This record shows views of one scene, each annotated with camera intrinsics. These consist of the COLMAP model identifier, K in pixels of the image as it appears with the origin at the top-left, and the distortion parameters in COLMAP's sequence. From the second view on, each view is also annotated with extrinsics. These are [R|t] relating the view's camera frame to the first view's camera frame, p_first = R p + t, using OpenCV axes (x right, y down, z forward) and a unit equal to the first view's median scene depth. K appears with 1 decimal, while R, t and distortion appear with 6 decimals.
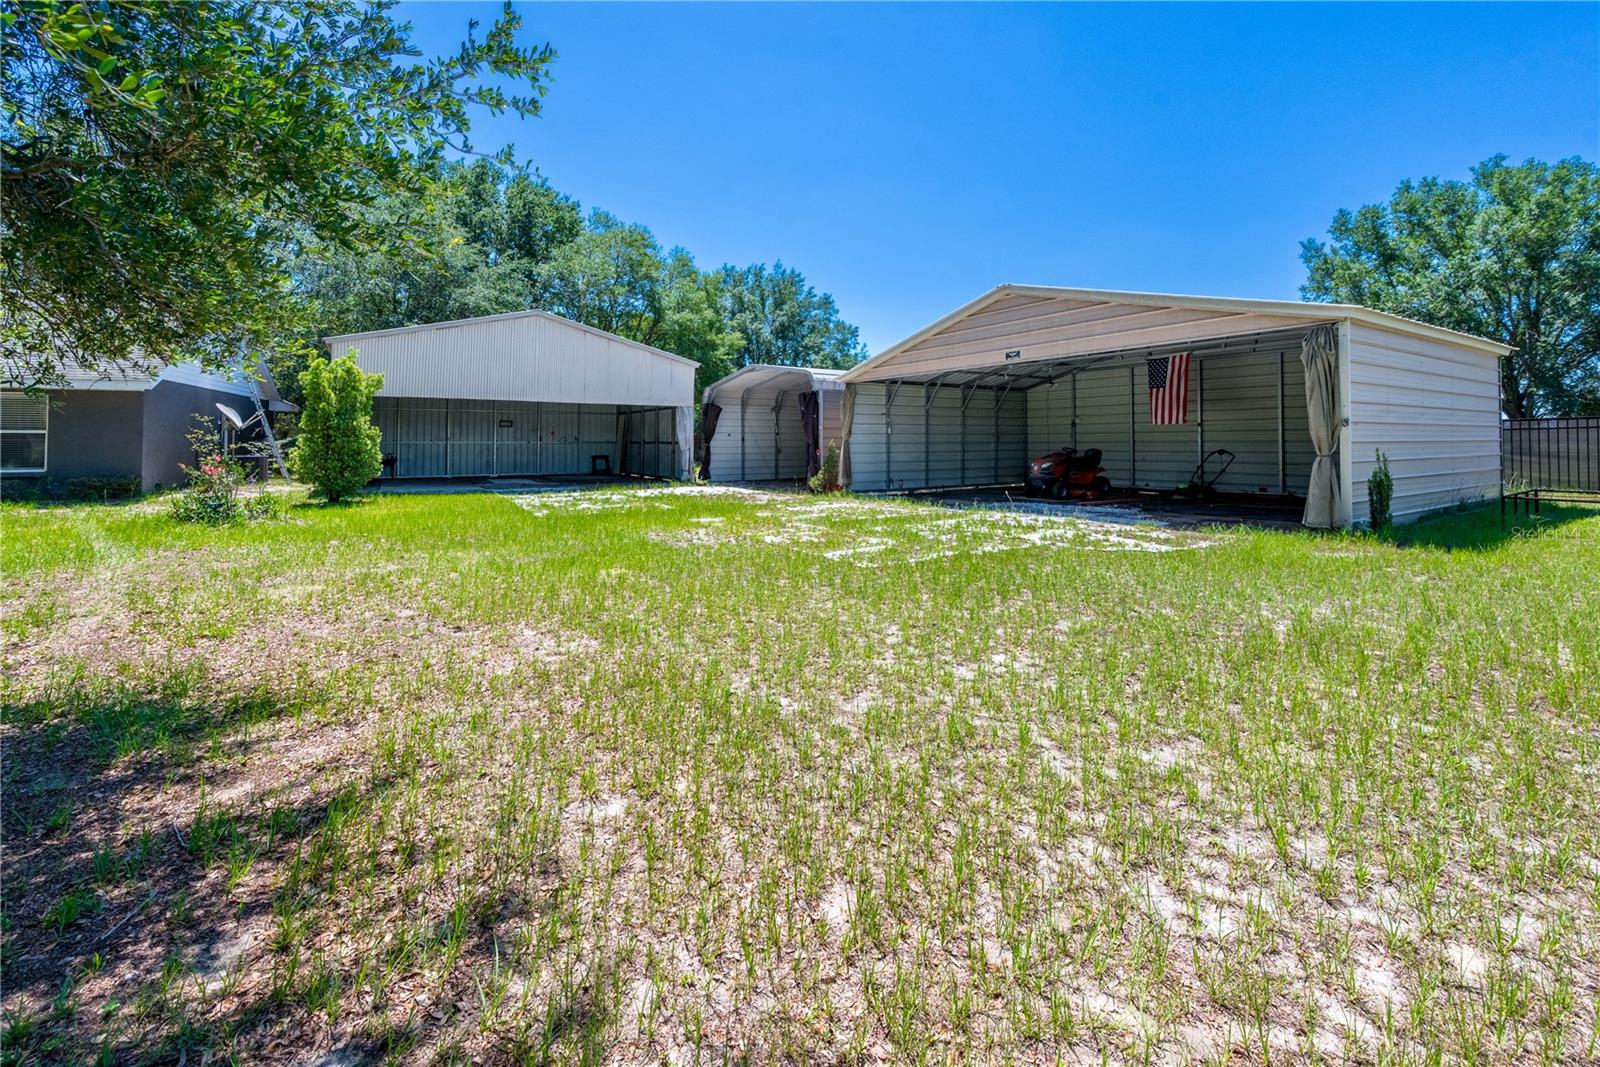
lens RADIAL K [[676.2, 0, 810.8], [0, 676.2, 427.8], [0, 0, 1]] dist [0.000089, 0.000238]
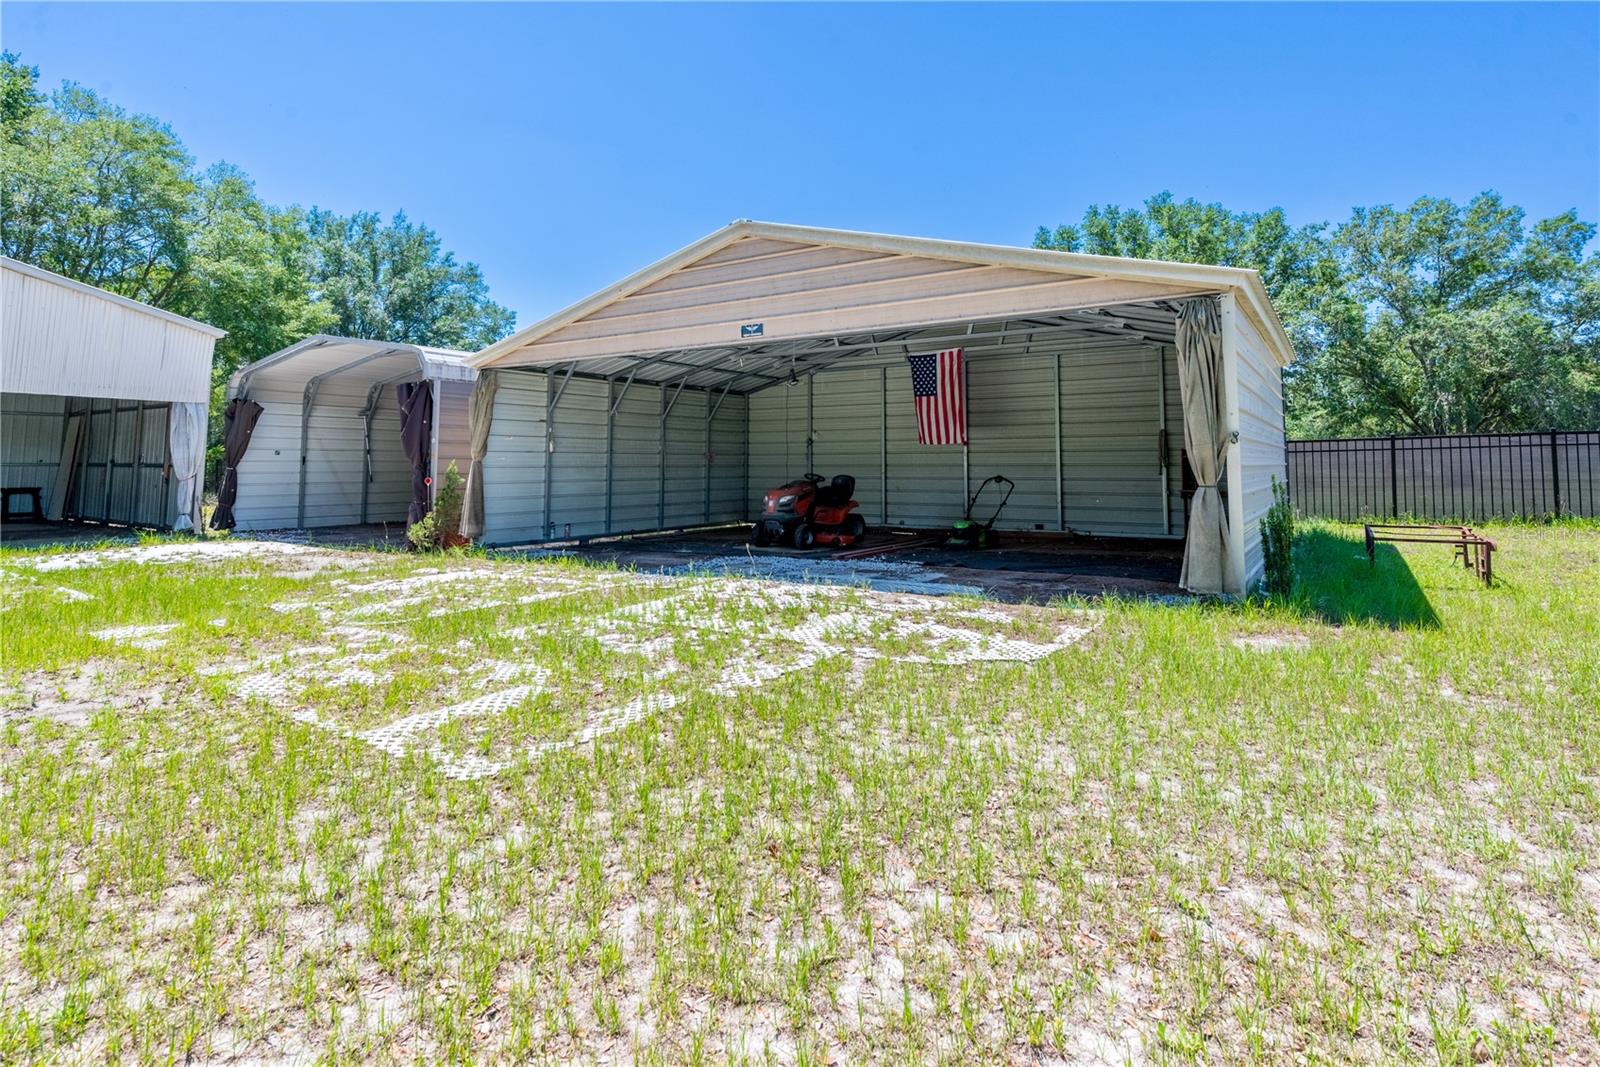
lens RADIAL K [[814.4, 0, 799.0], [0, 814.4, 399.3], [0, 0, 1]] dist [-0.004405, -0.001114]
pose [[0.918818, 0.034427, 0.393177, 0.026113], [-0.010712, 0.997997, -0.062352, 0.004553], [-0.394536, 0.053078, 0.917346, 0.192336]]
